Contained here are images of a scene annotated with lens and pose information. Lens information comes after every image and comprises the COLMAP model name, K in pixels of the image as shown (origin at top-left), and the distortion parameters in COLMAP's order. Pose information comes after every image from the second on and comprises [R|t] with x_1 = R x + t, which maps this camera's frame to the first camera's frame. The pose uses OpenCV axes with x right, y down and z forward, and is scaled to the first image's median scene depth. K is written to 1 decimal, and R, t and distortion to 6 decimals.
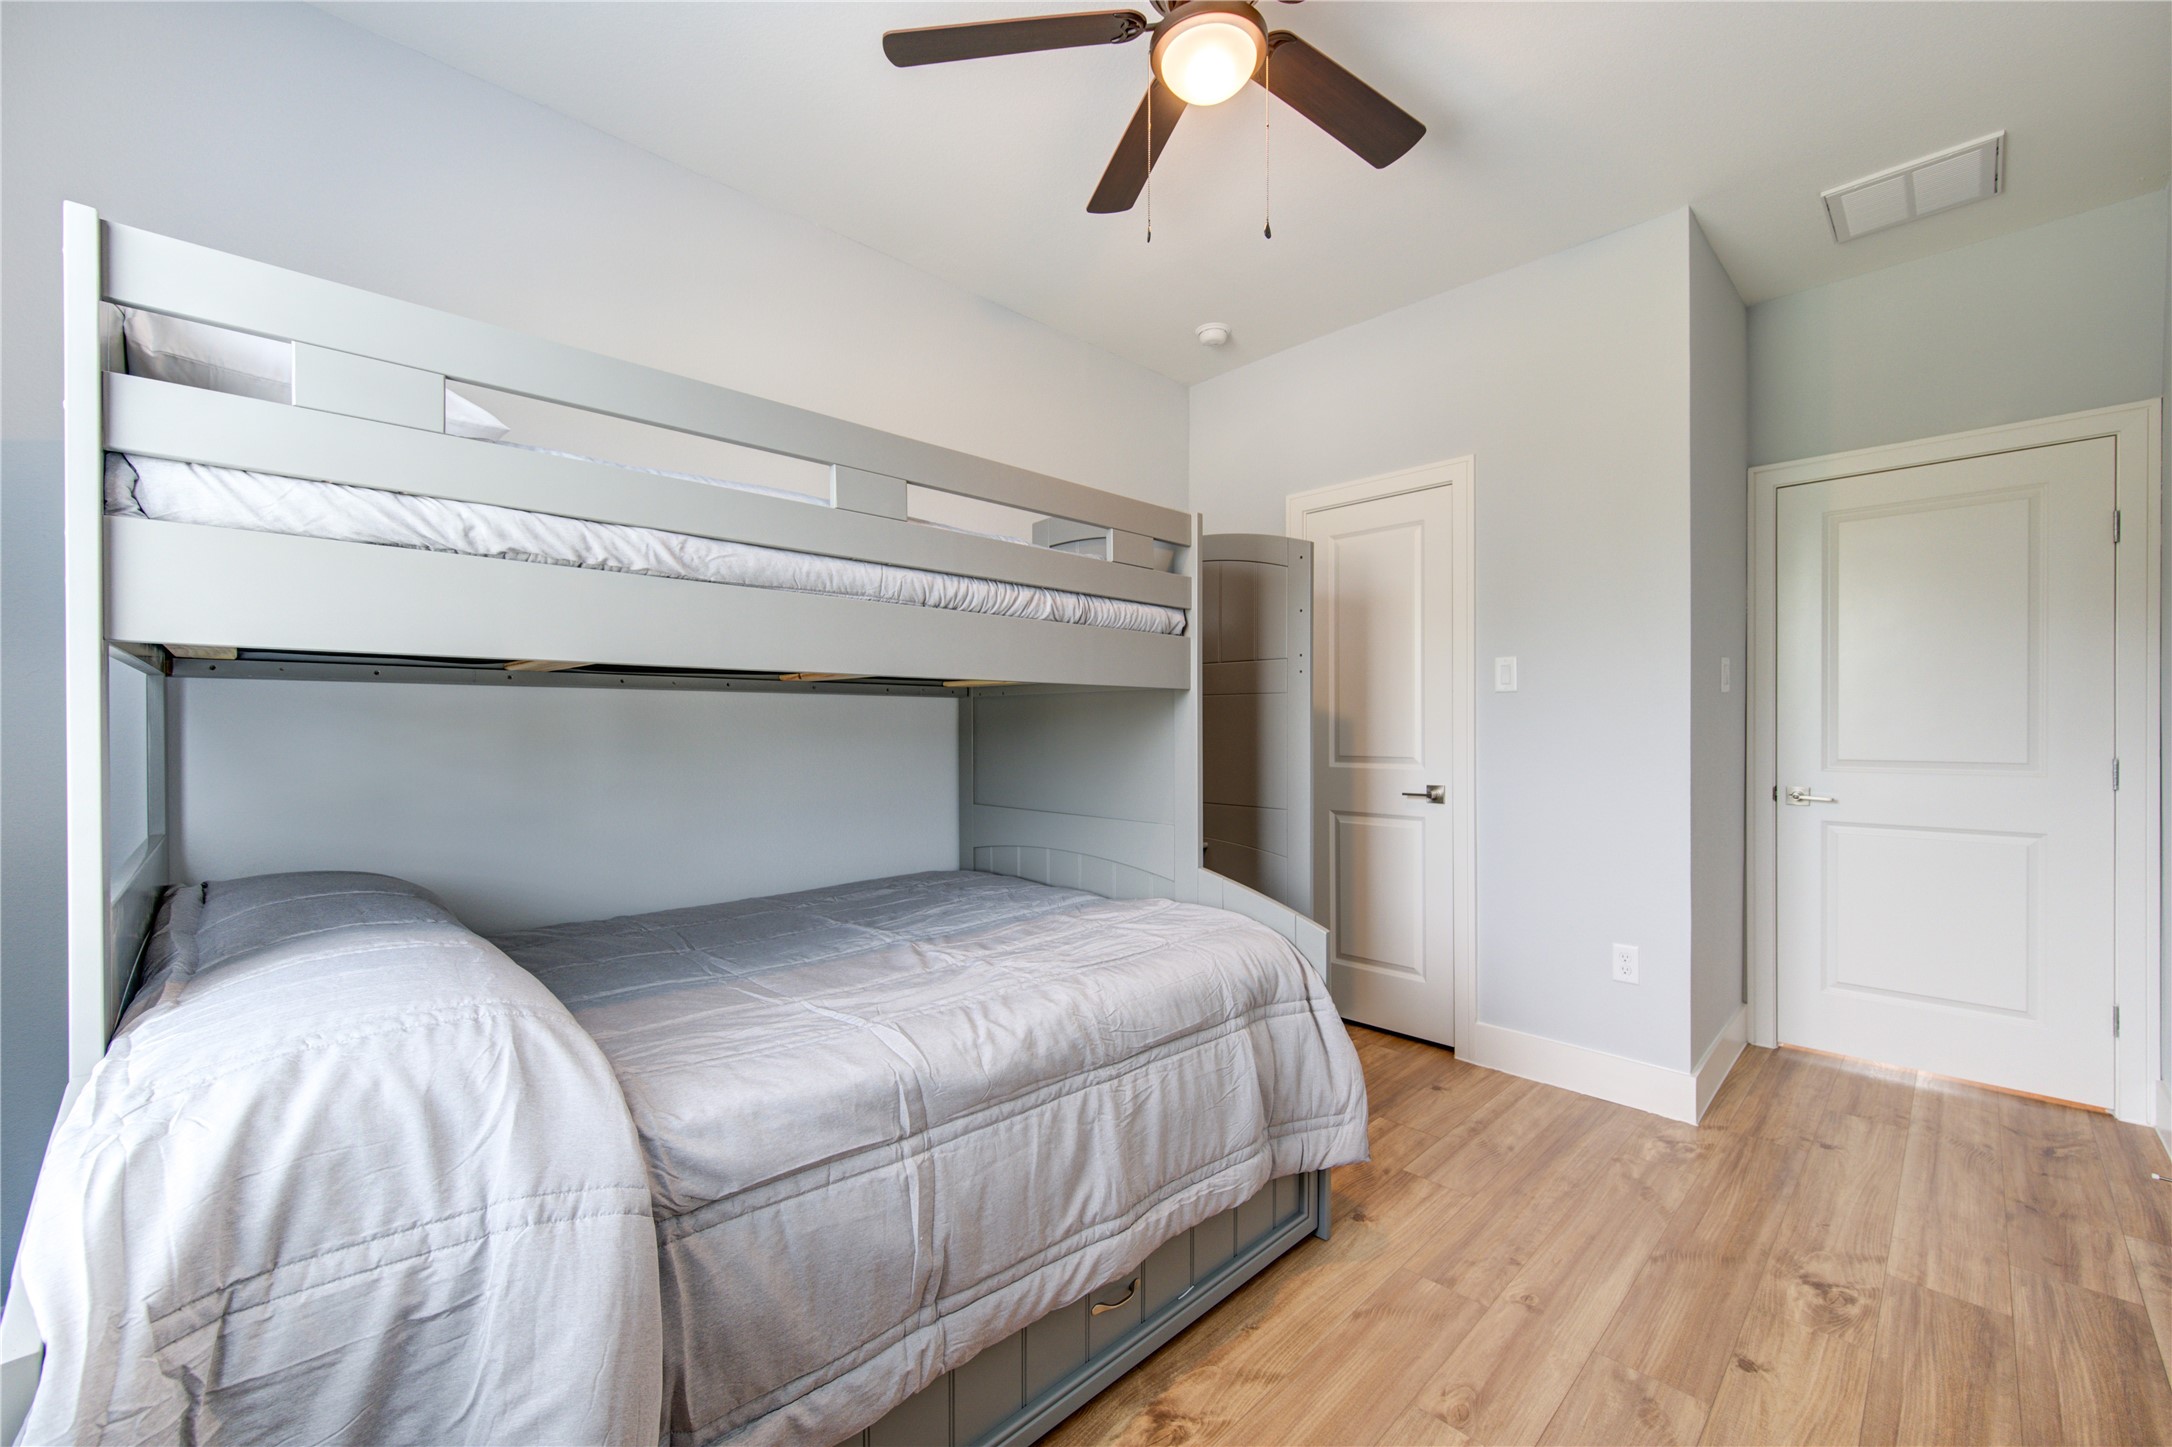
lens RADIAL K [[876.7, 0, 1091.2], [0, 876.7, 742.7], [0, 0, 1]] dist [-0.002469, -0.000185]
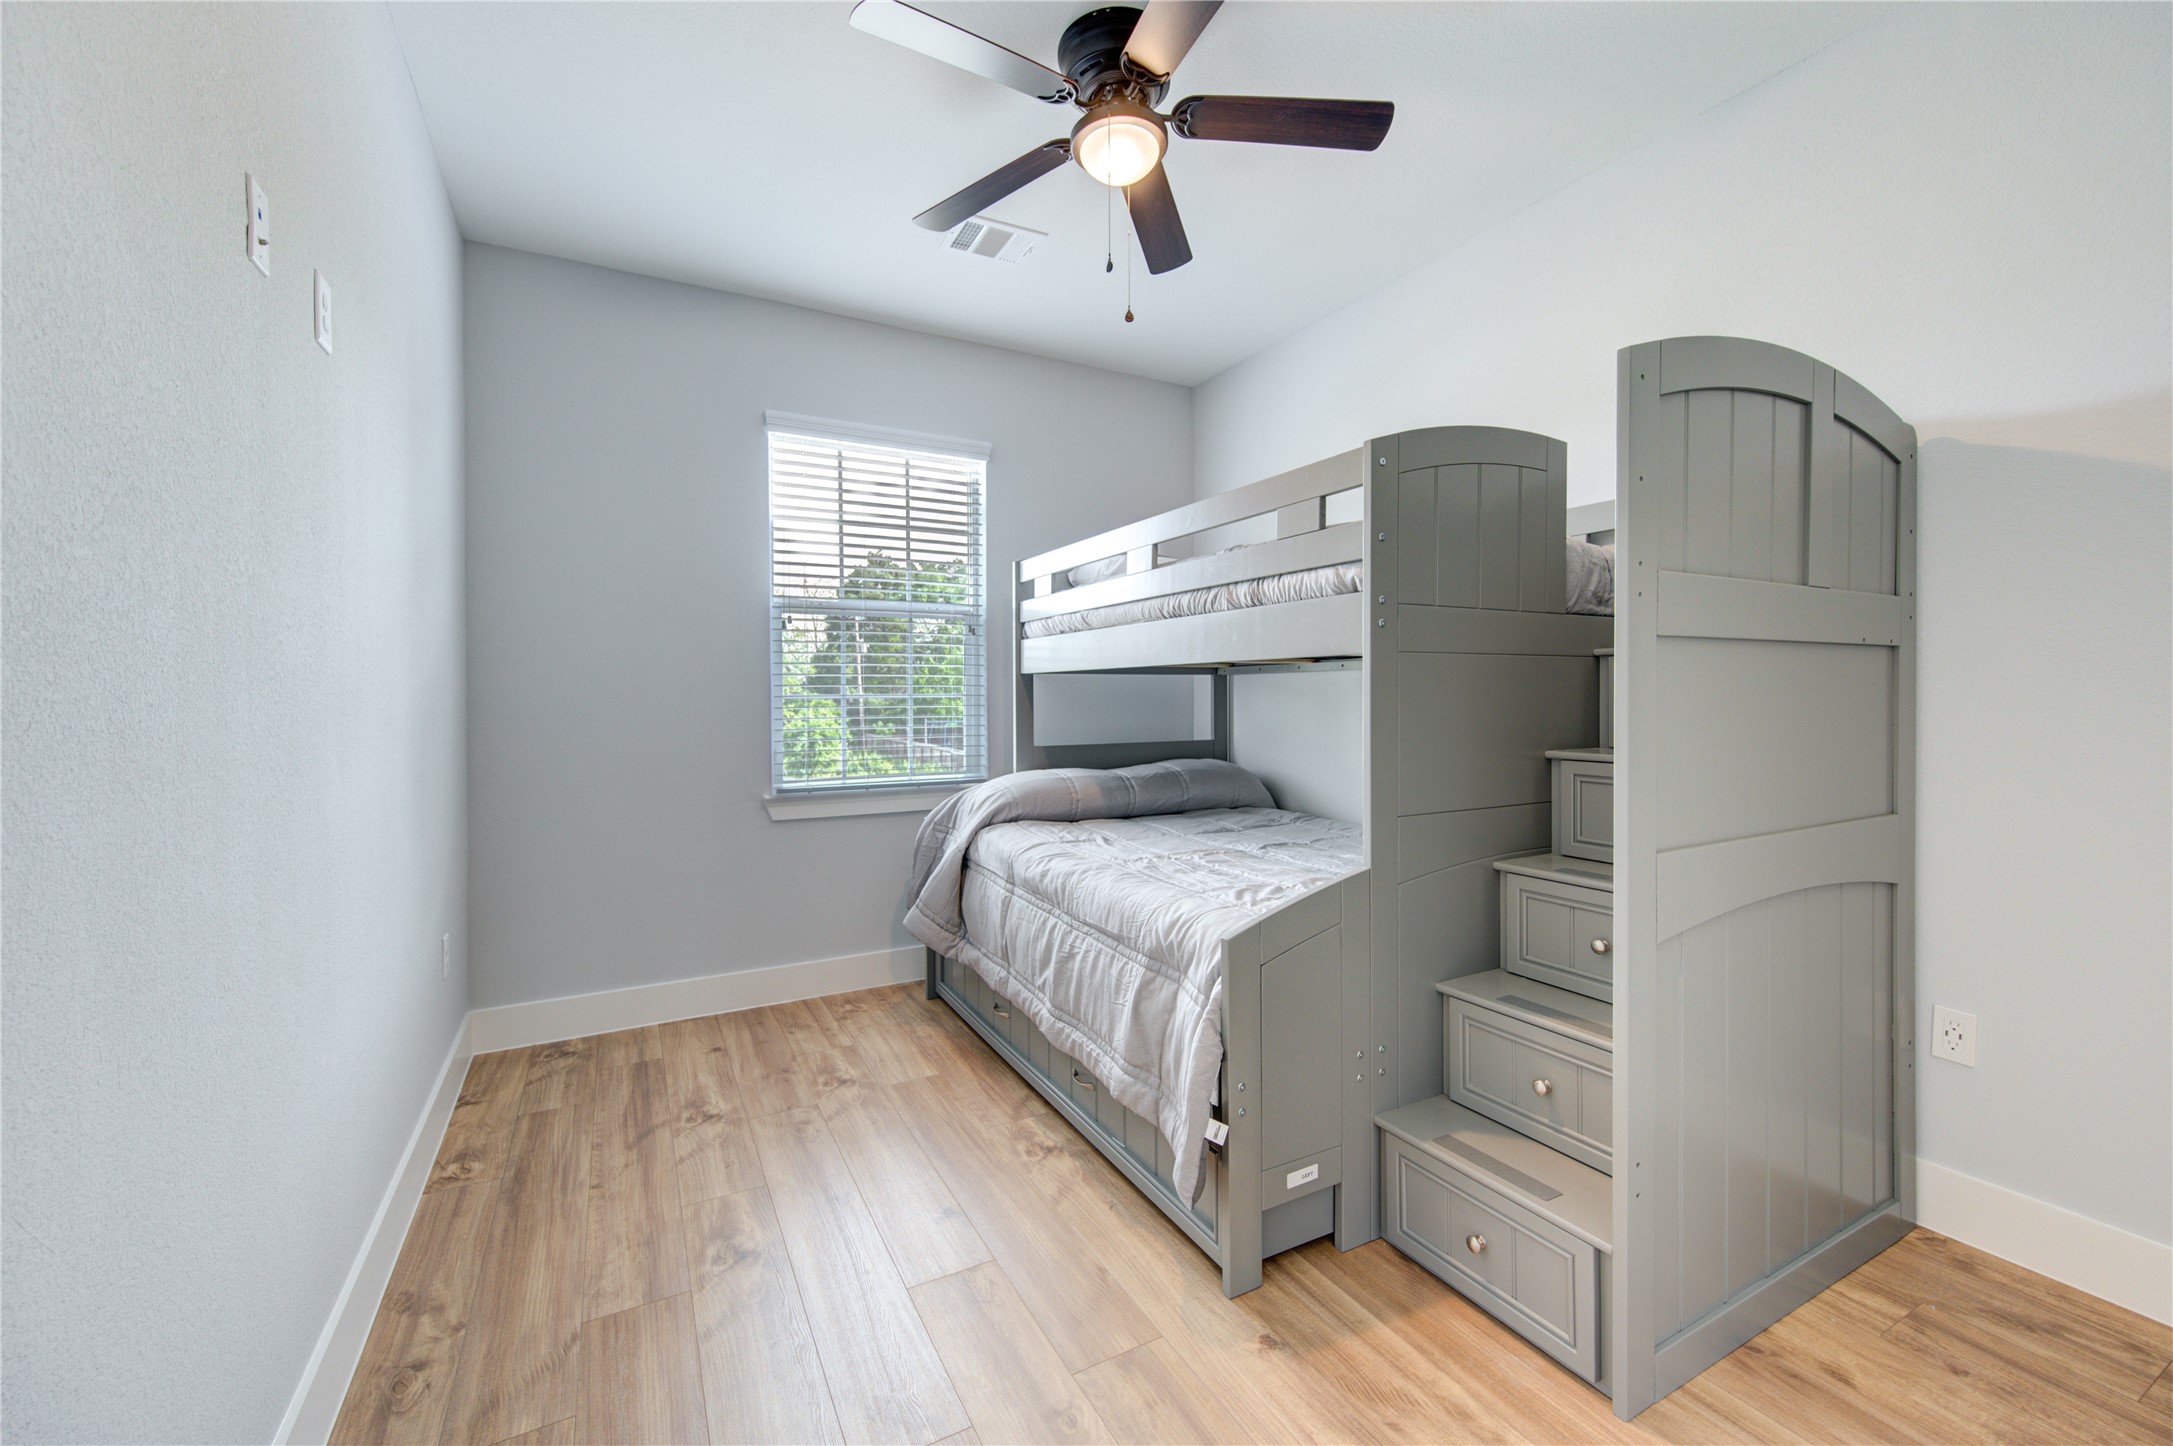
lens RADIAL K [[851.1, 0, 1095.1], [0, 851.1, 715.4], [0, 0, 1]] dist [0.001715, 0.000074]
pose [[-0.275003, 0.026761, -0.961071, 1.315267], [-0.010691, 0.999466, 0.030889, -0.030676], [0.961384, 0.018770, -0.274570, 1.319102]]
